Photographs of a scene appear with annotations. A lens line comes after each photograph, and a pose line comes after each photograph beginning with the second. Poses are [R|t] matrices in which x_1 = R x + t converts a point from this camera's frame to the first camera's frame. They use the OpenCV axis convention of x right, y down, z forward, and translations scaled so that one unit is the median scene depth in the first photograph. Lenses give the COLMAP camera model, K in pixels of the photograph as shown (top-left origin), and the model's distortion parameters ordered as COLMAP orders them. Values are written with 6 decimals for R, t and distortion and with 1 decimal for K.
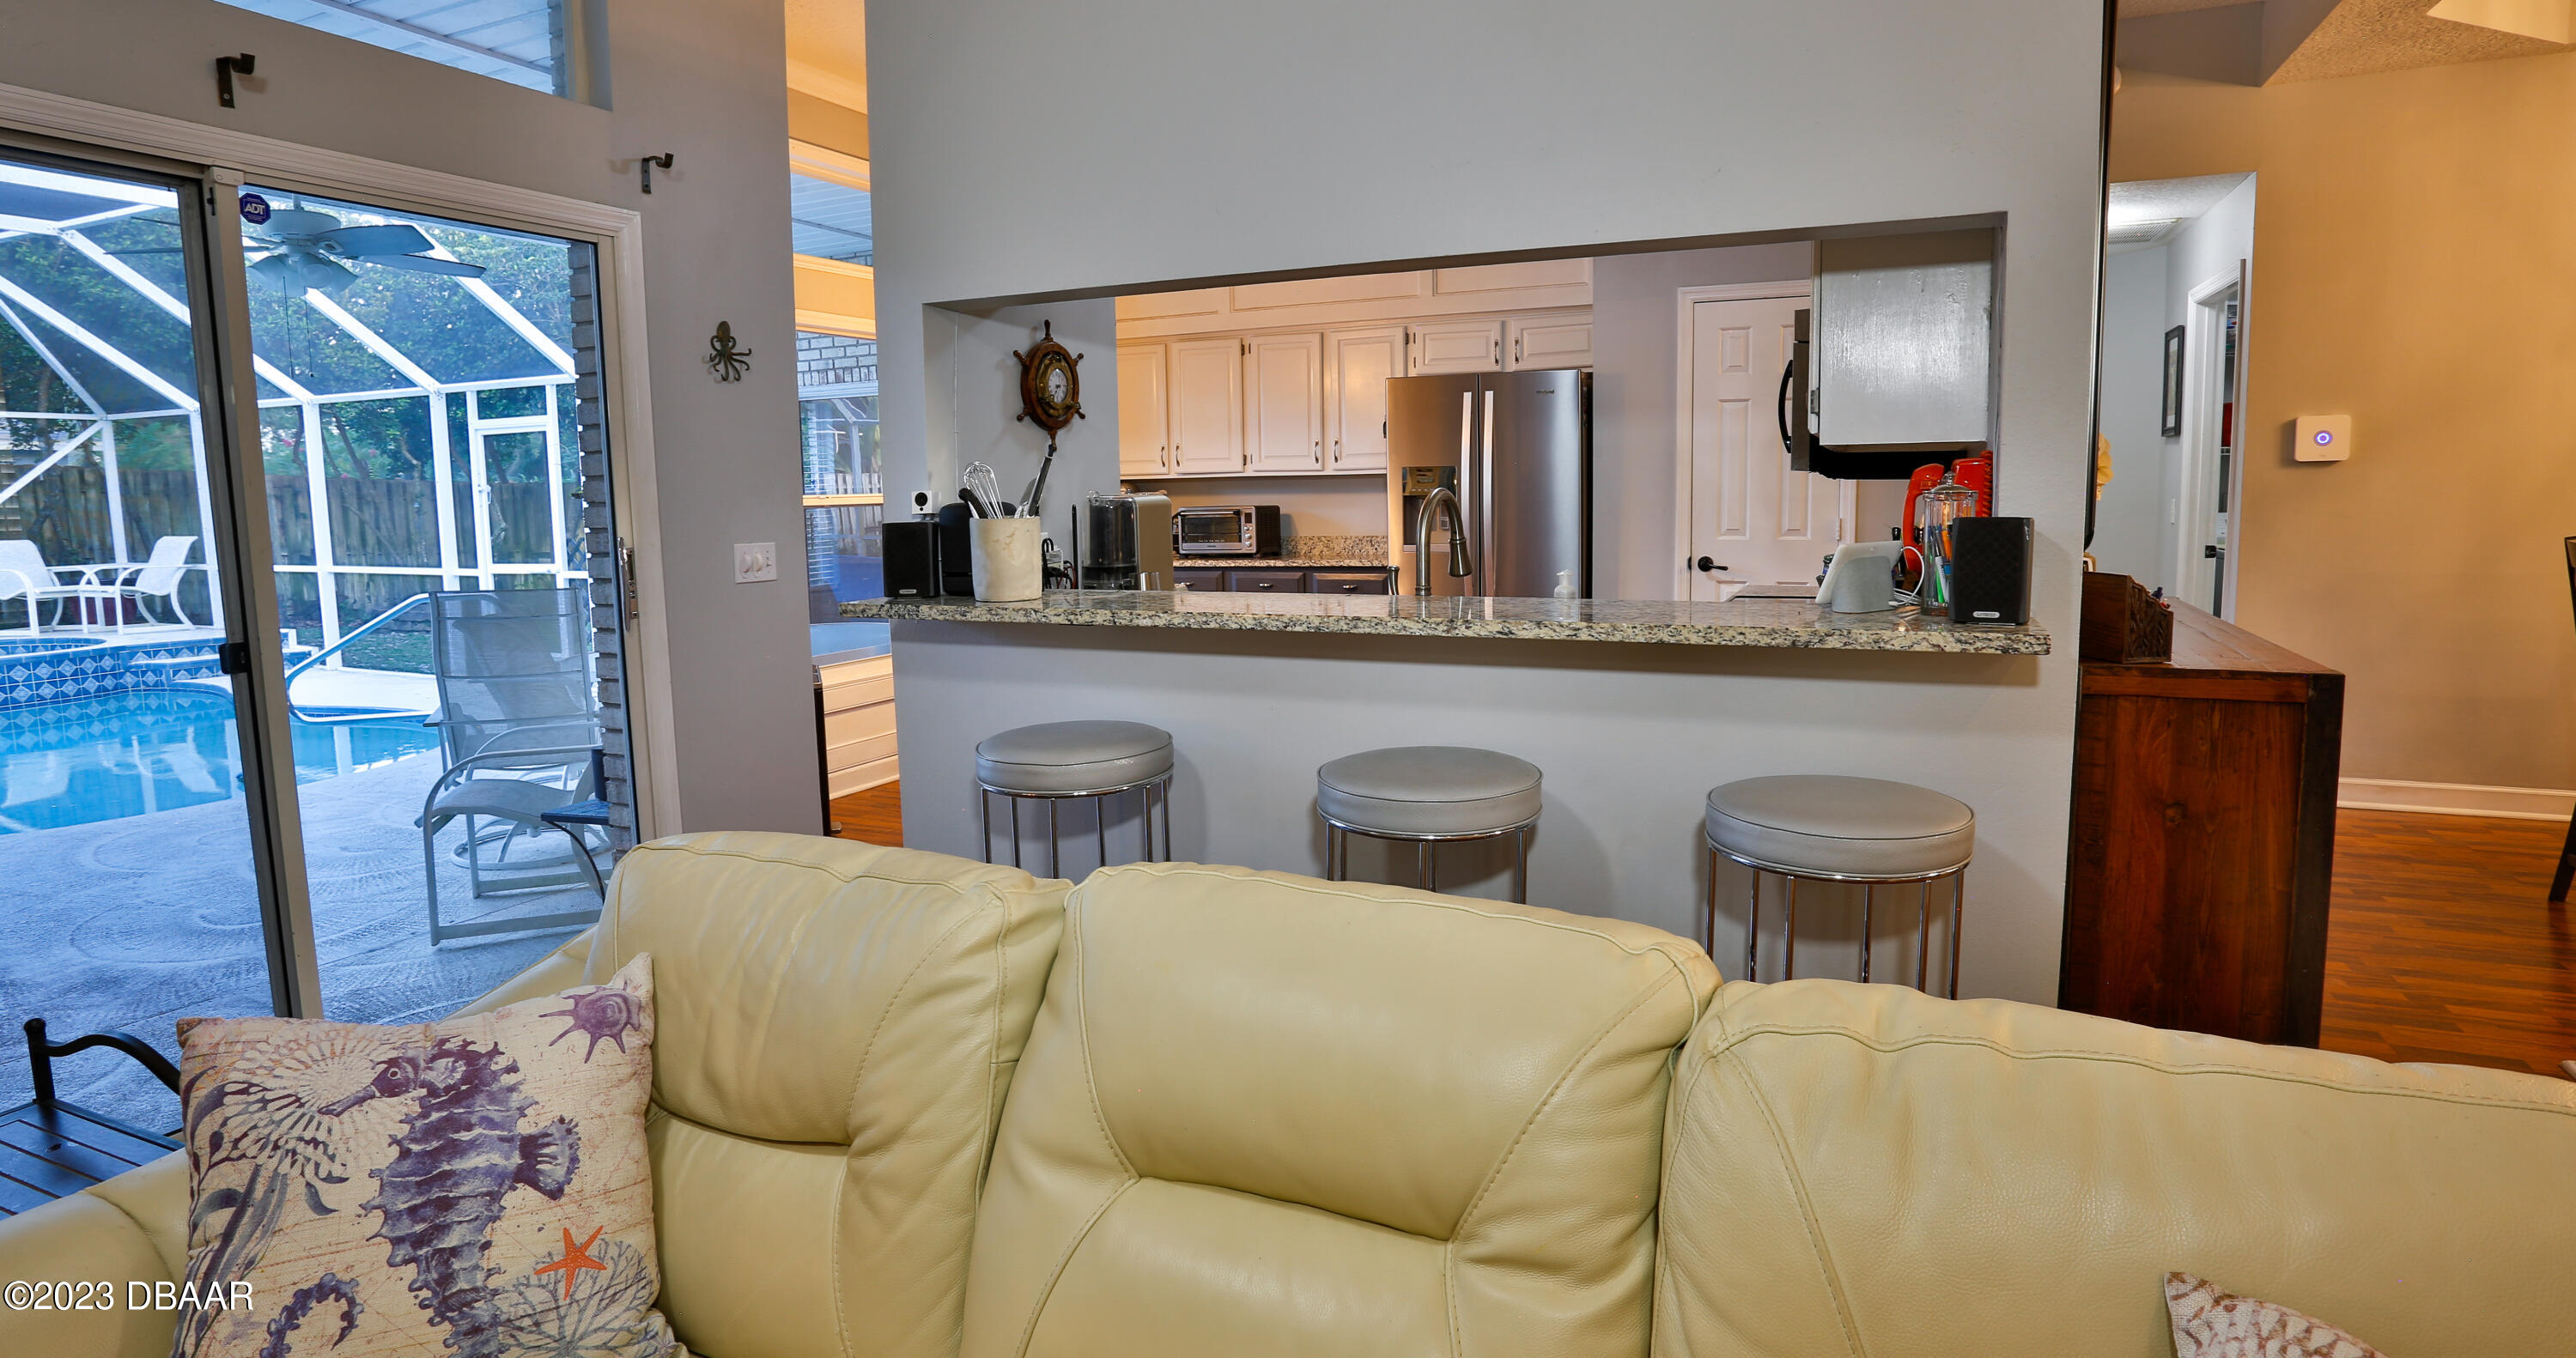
lens RADIAL K [[1337.7, 0, 1279.2], [0, 1337.7, 665.9], [0, 0, 1]] dist [-0.048845, 0.000268]
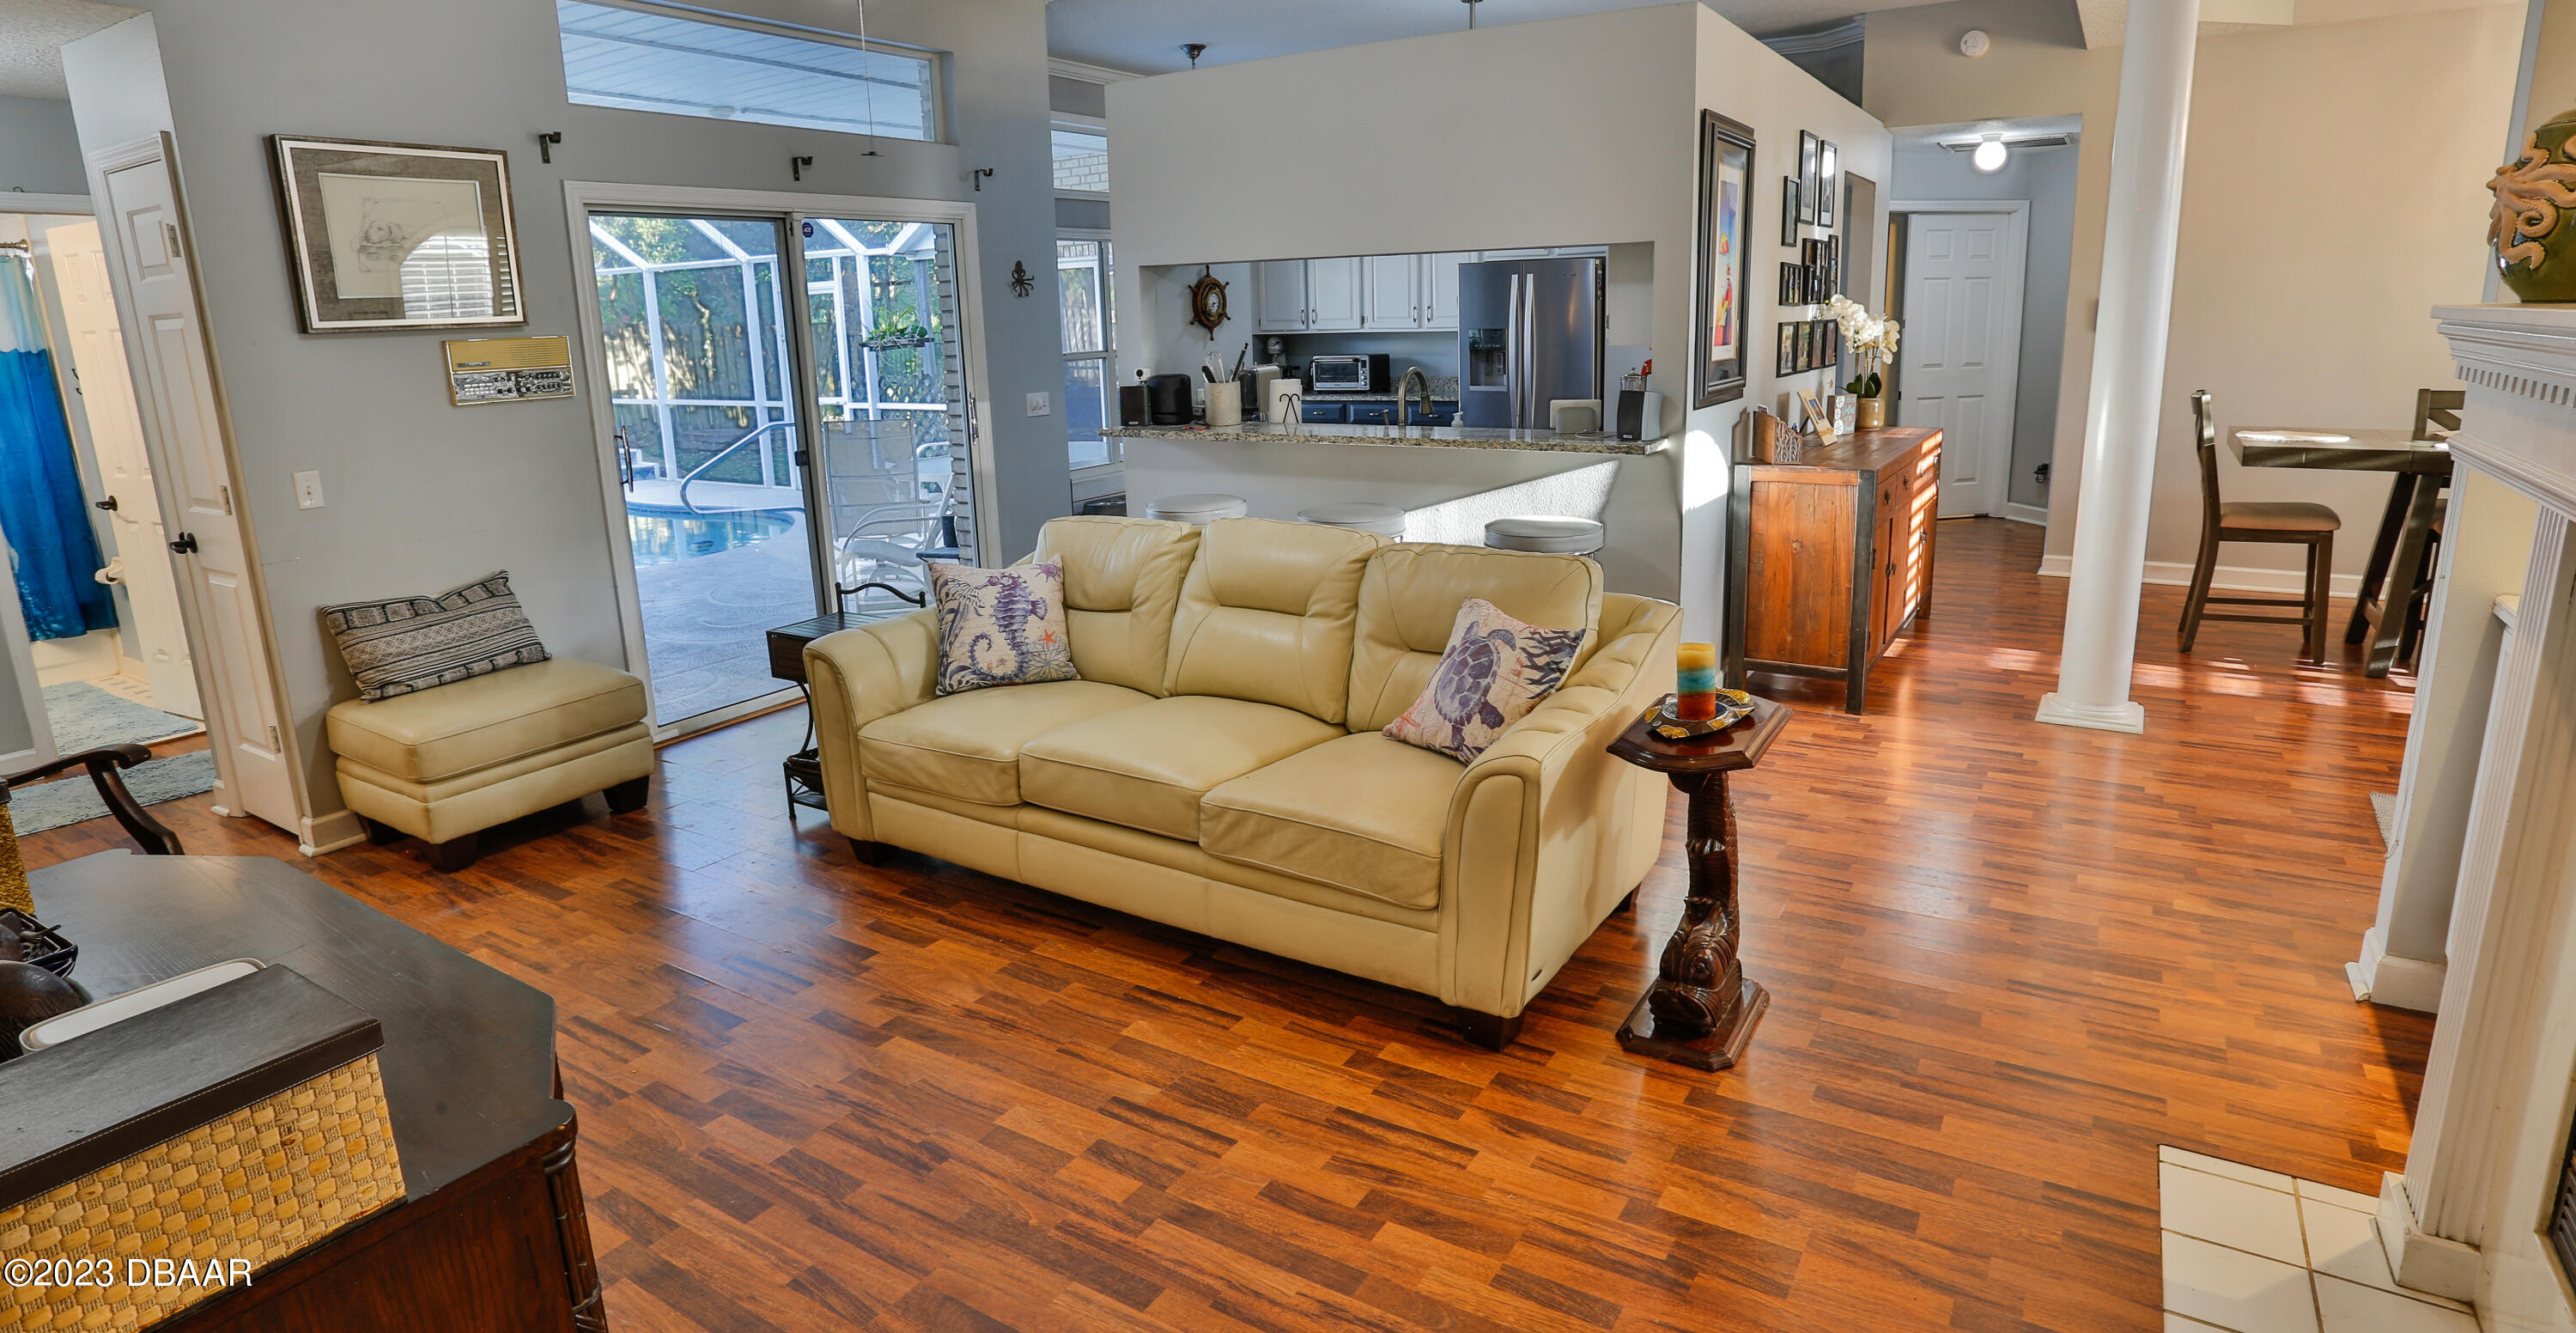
lens RADIAL K [[1315.9, 0, 1295.5], [0, 1315.9, 640.8], [0, 0, 1]] dist [-0.056587, 0.000071]
pose [[0.992515, 0.019496, -0.120557, 0.134448], [-0.005545, 0.993351, 0.114987, 0.026091], [0.121997, -0.113458, 0.986024, -0.628621]]
